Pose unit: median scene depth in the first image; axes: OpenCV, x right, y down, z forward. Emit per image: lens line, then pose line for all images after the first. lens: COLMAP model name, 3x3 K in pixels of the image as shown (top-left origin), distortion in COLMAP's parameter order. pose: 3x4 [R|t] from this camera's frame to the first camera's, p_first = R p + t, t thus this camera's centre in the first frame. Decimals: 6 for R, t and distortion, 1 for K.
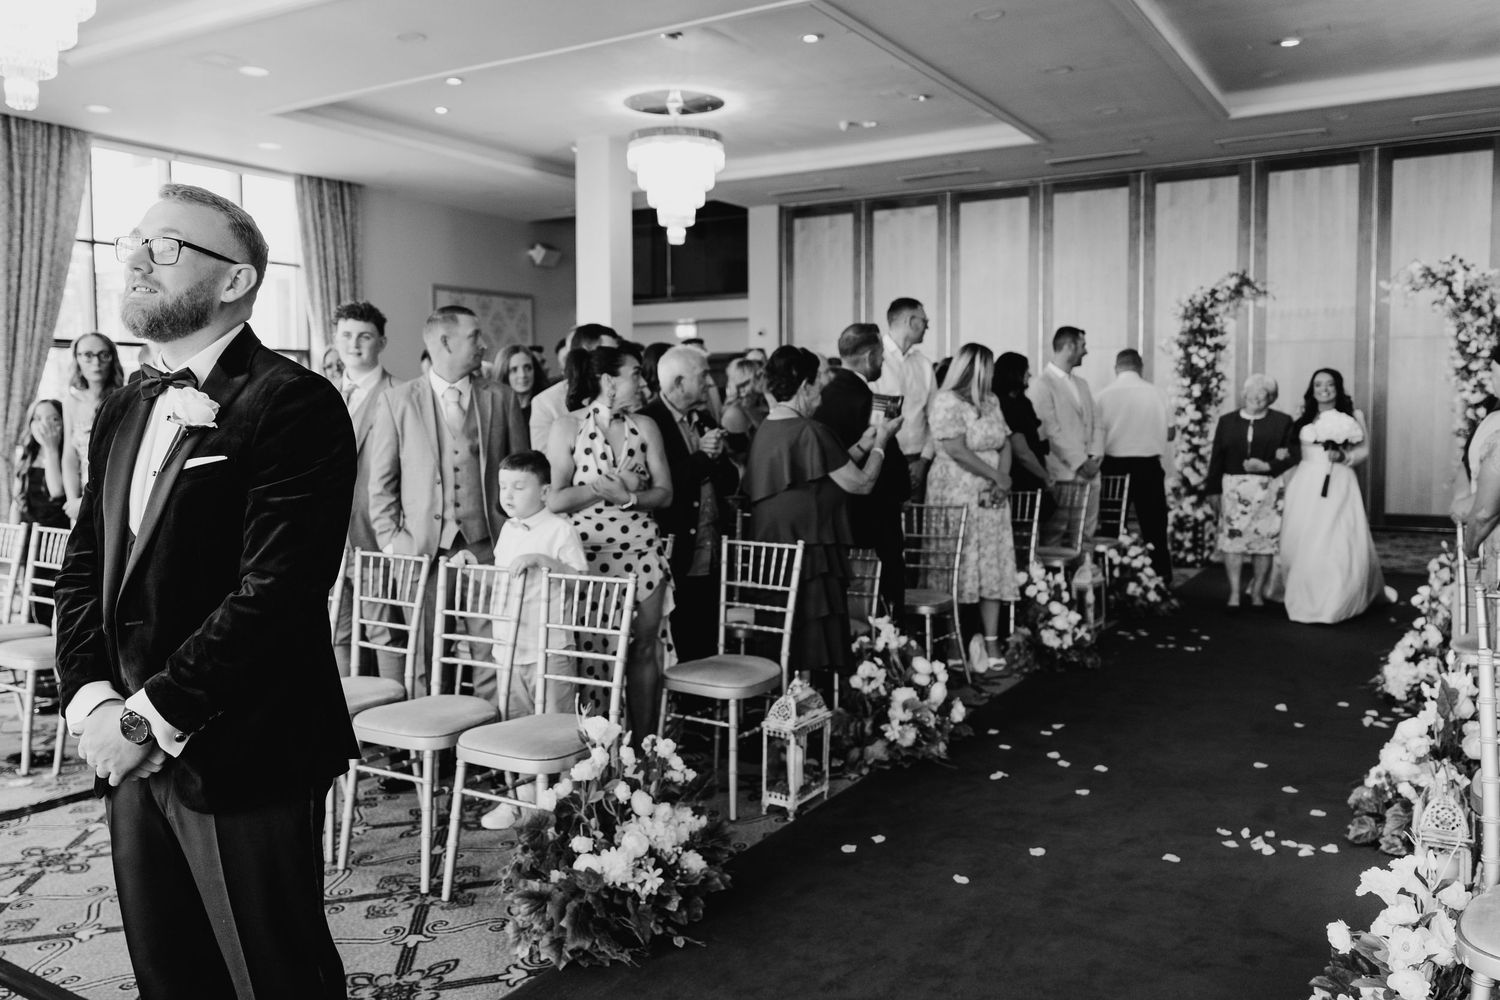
lens RADIAL K [[1152.5, 0, 751.0], [0, 1152.5, 465.5], [0, 0, 1]] dist [-0.008095, -0.011966]
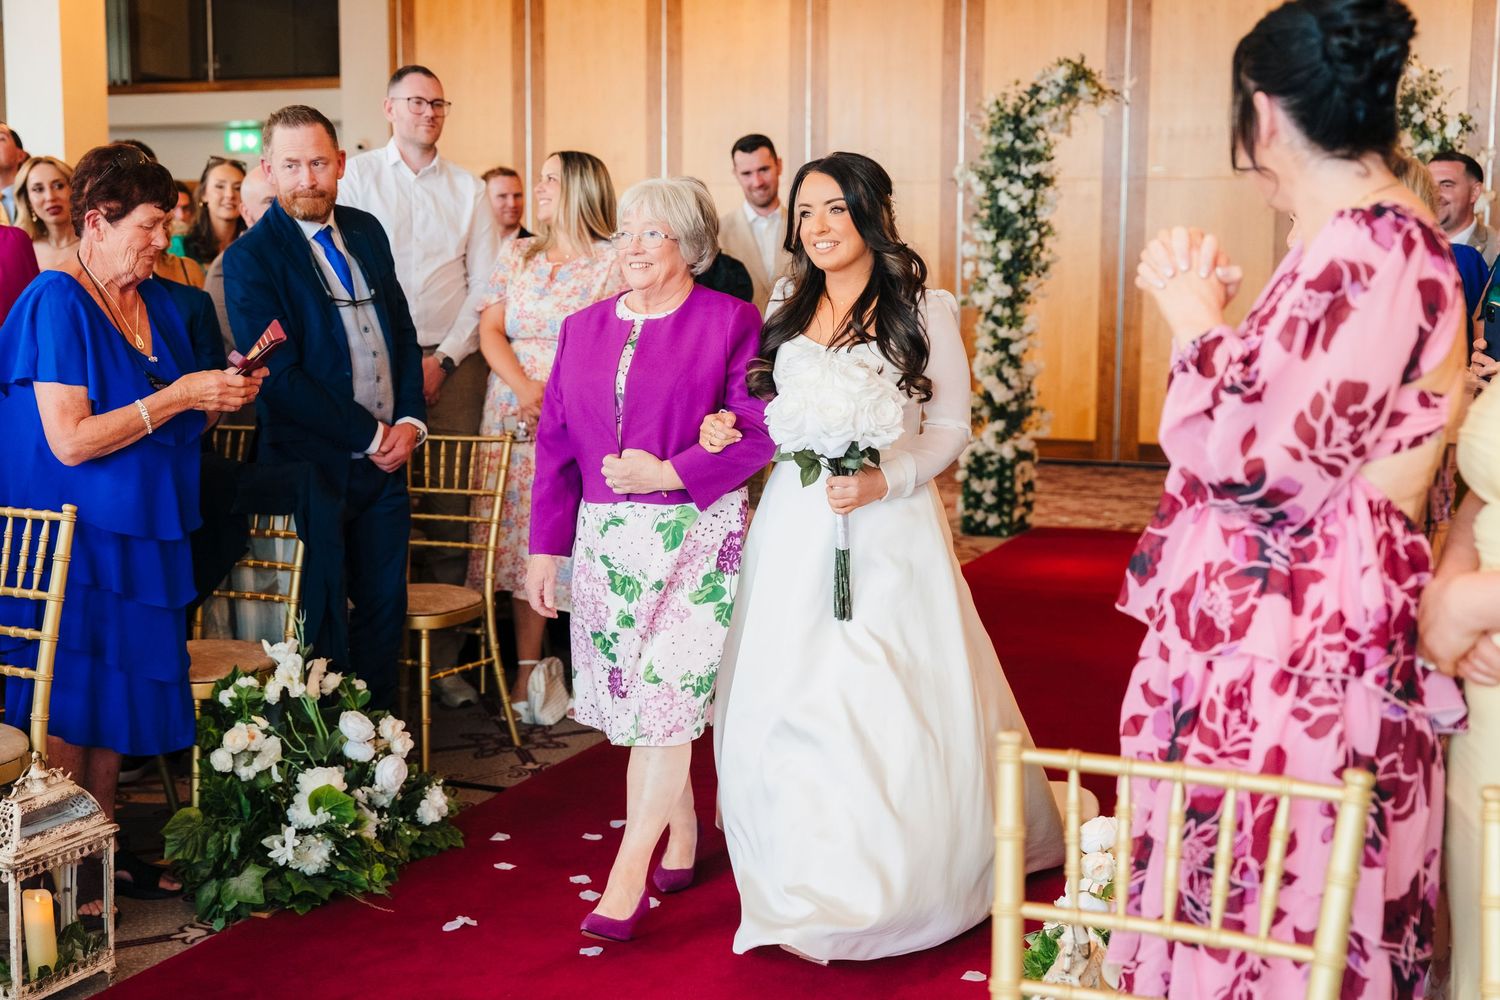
lens RADIAL K [[1801.9, 0, 749.4], [0, 1801.9, 499.8], [0, 0, 1]] dist [-0.012240, 0.000000]
pose [[0.987118, -0.004111, 0.159940, 0.098290], [-0.007305, 0.997469, 0.070724, 0.001008], [-0.159826, -0.070981, 0.984590, 0.061582]]
